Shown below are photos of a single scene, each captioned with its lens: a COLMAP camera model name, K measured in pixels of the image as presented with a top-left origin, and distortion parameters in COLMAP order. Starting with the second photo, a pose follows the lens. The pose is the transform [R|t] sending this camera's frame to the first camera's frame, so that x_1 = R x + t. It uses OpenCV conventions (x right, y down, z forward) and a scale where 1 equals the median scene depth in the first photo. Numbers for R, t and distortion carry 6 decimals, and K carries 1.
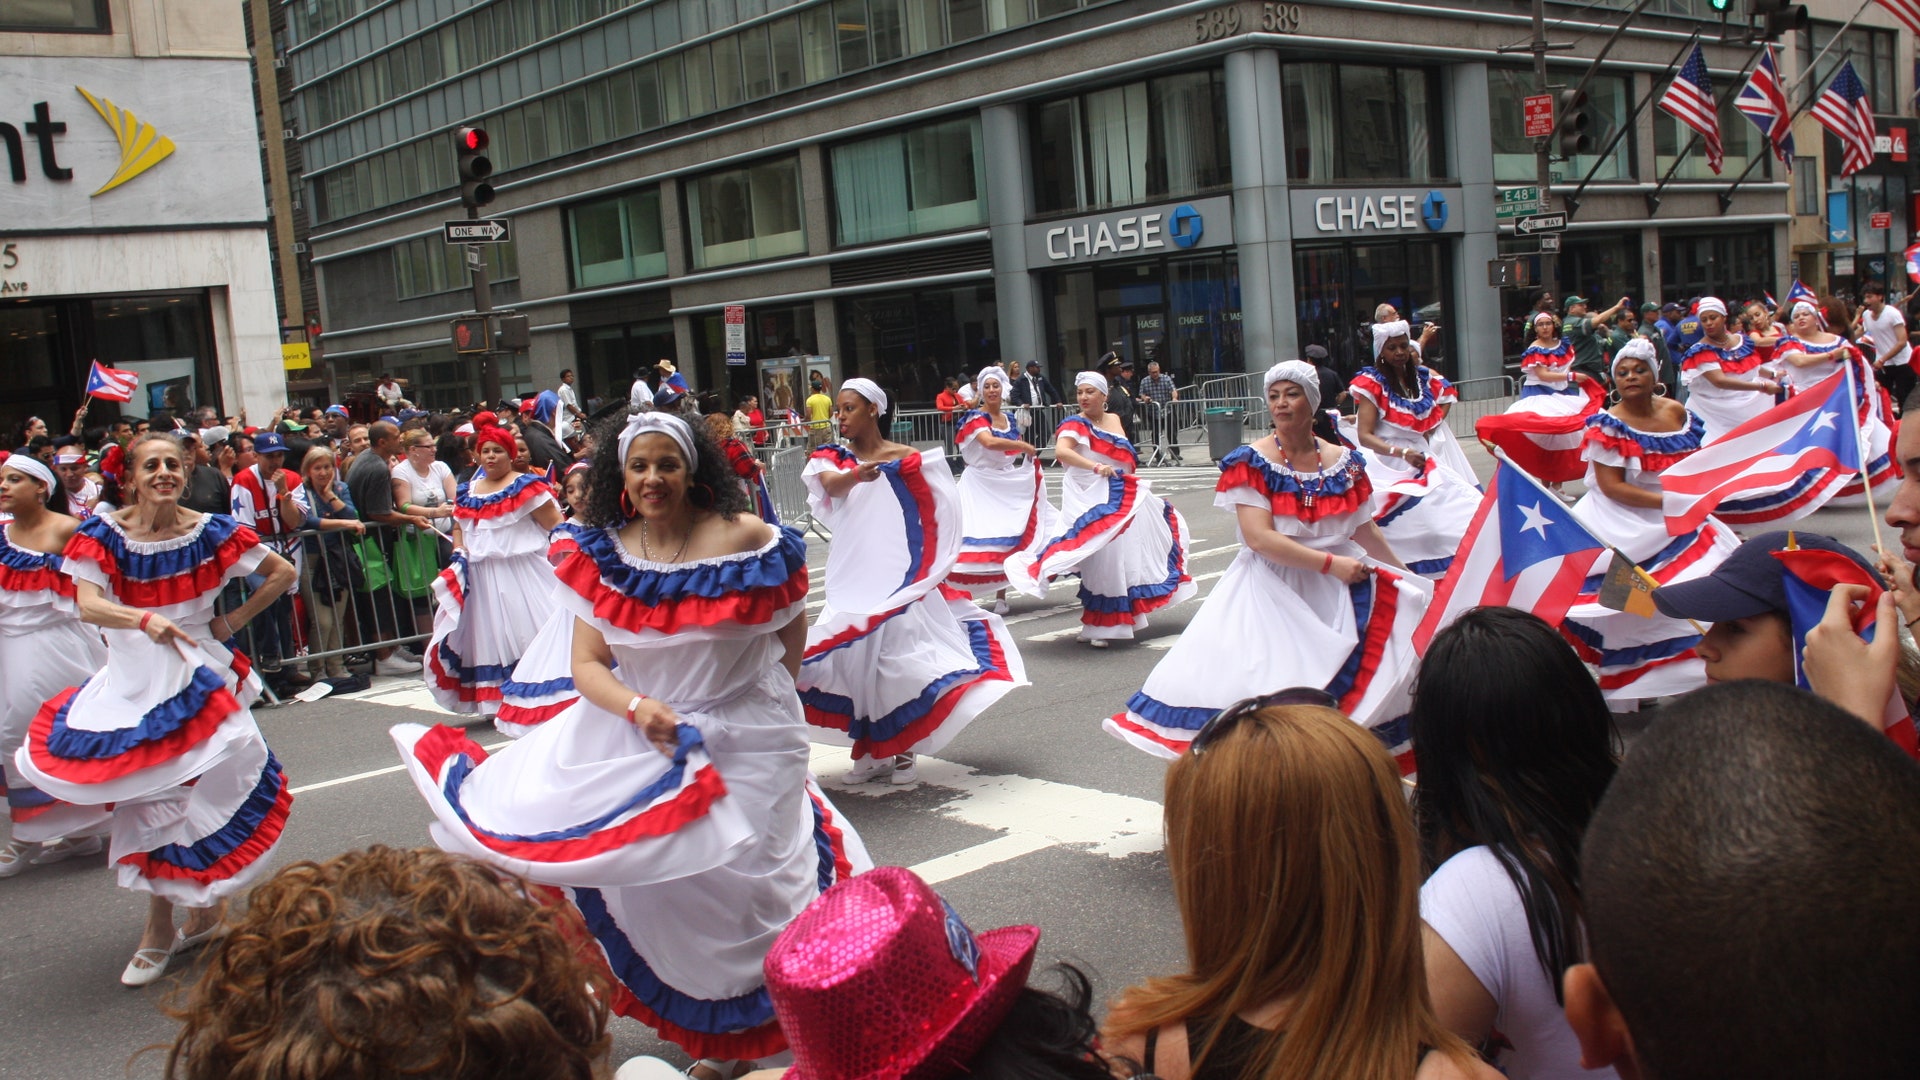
lens RADIAL K [[1780.0, 0, 951.3], [0, 1780.0, 521.6], [0, 0, 1]] dist [-0.054763, 0.000000]
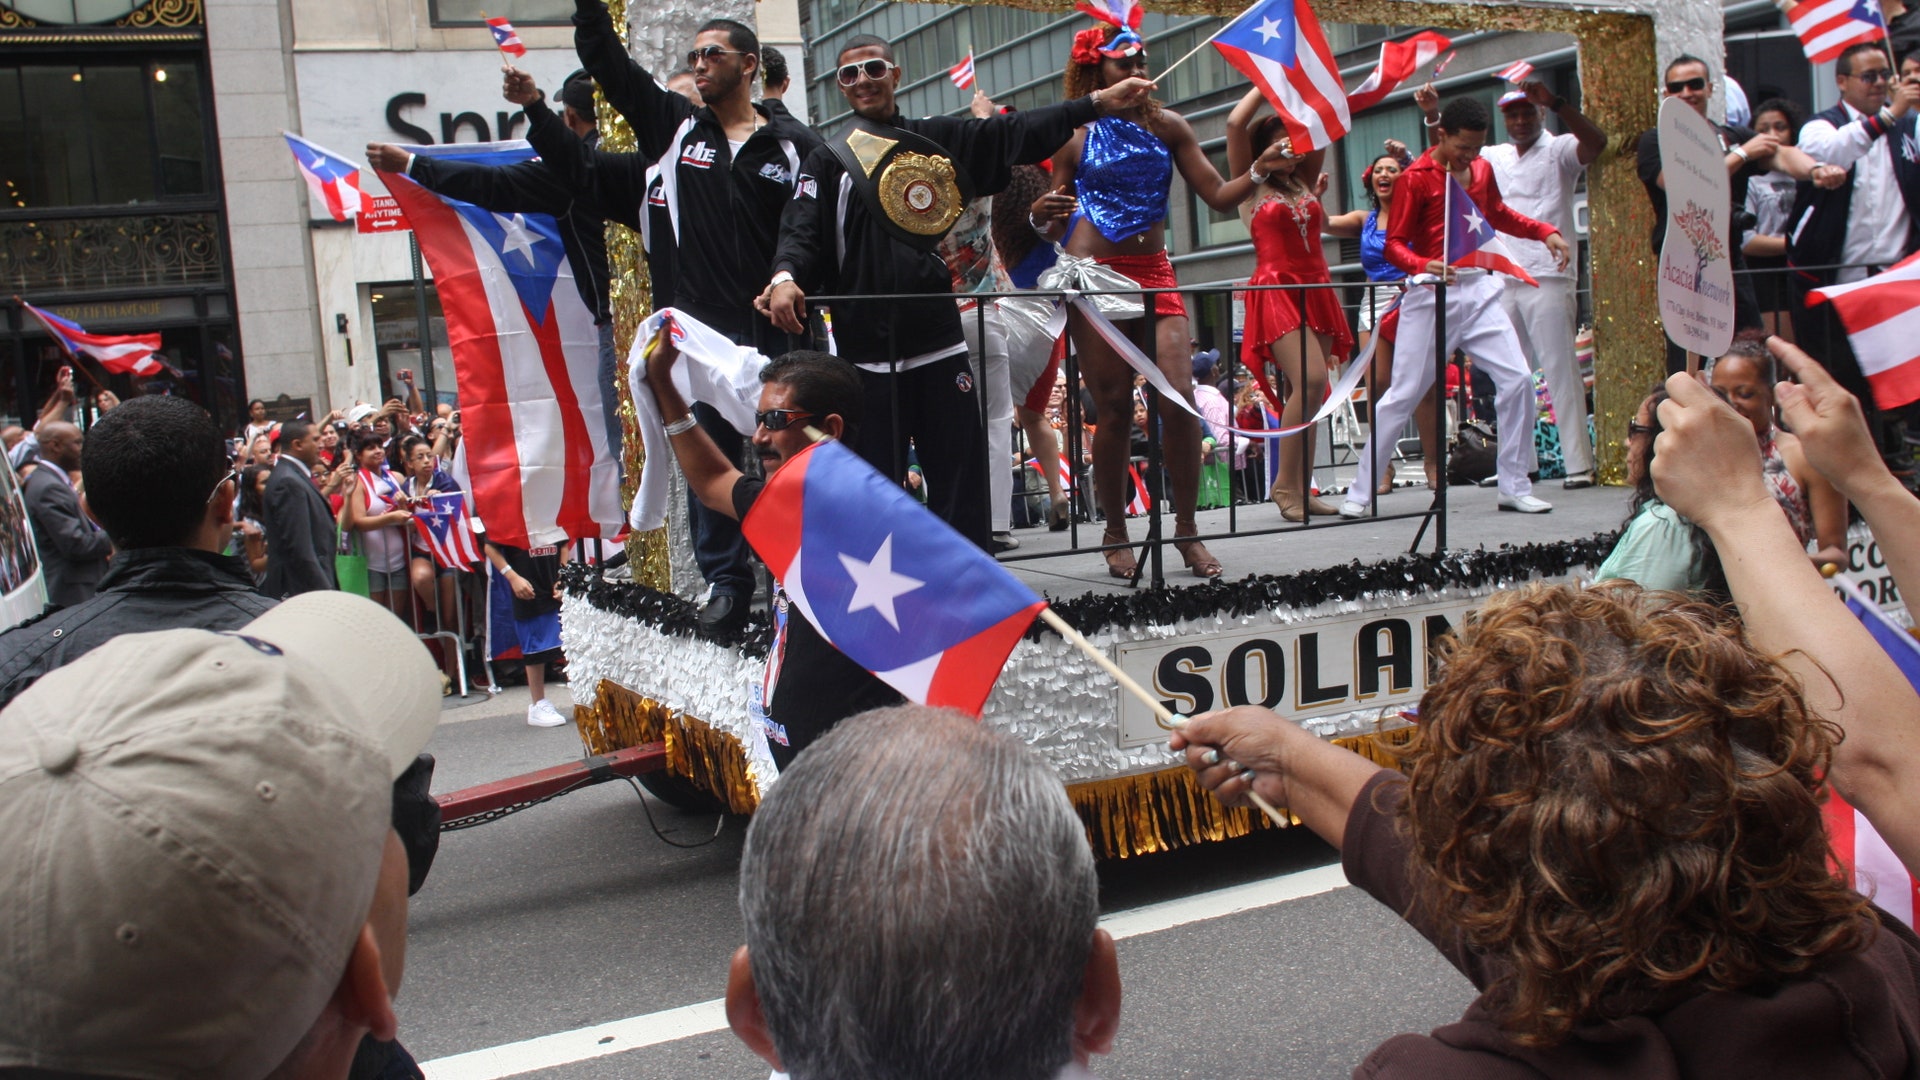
lens RADIAL K [[1780.0, 0, 954.9], [0, 1780.0, 521.5], [0, 0, 1]] dist [-0.054763, 0.000000]
pose [[0.964343, 0.031358, -0.262790, -0.012175], [-0.028694, 0.999491, 0.013968, 0.003369], [0.263094, -0.005929, 0.964752, -0.003158]]
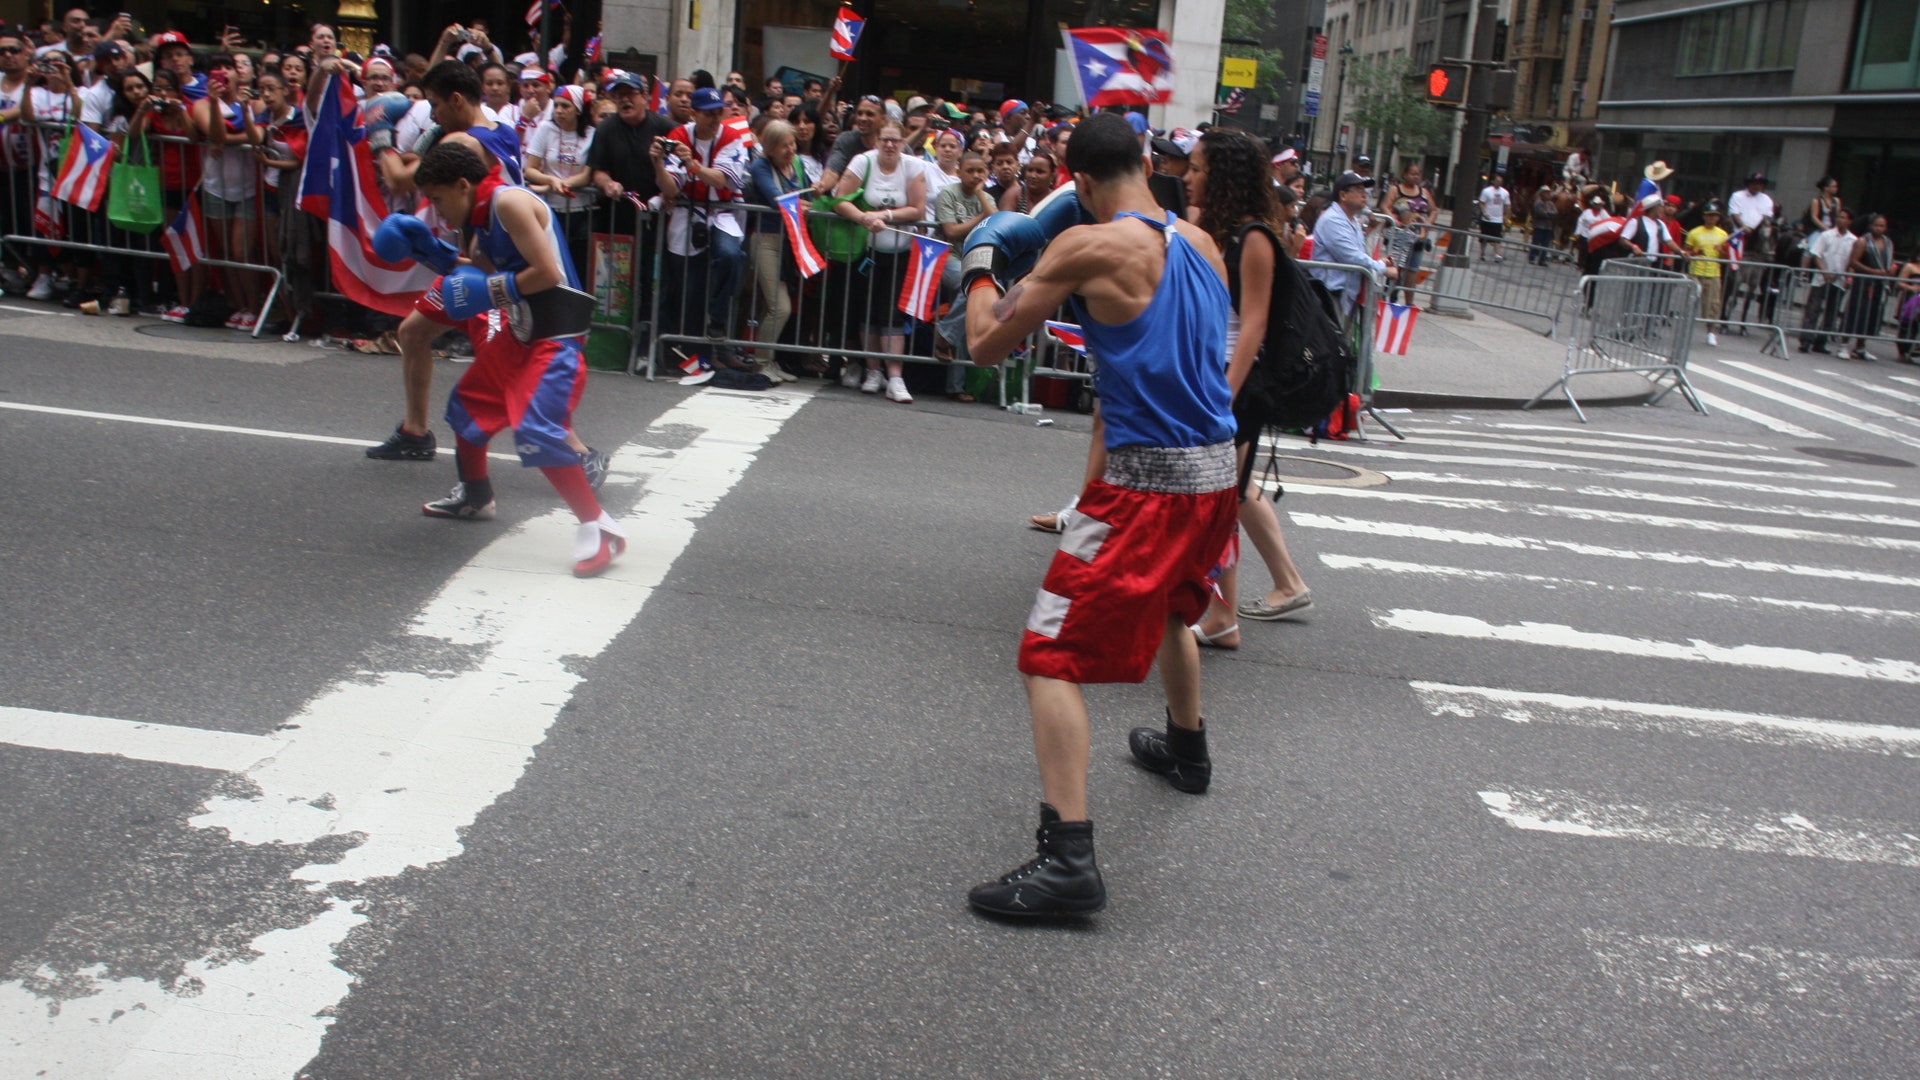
lens RADIAL K [[1780.0, 0, 954.6], [0, 1780.0, 501.1], [0, 0, 1]] dist [-0.054763, 0.000000]
pose [[0.715752, 0.291945, -0.634403, 0.100743], [-0.218843, 0.956435, 0.193235, -0.014597], [0.663179, 0.000527, 0.748460, 0.114504]]
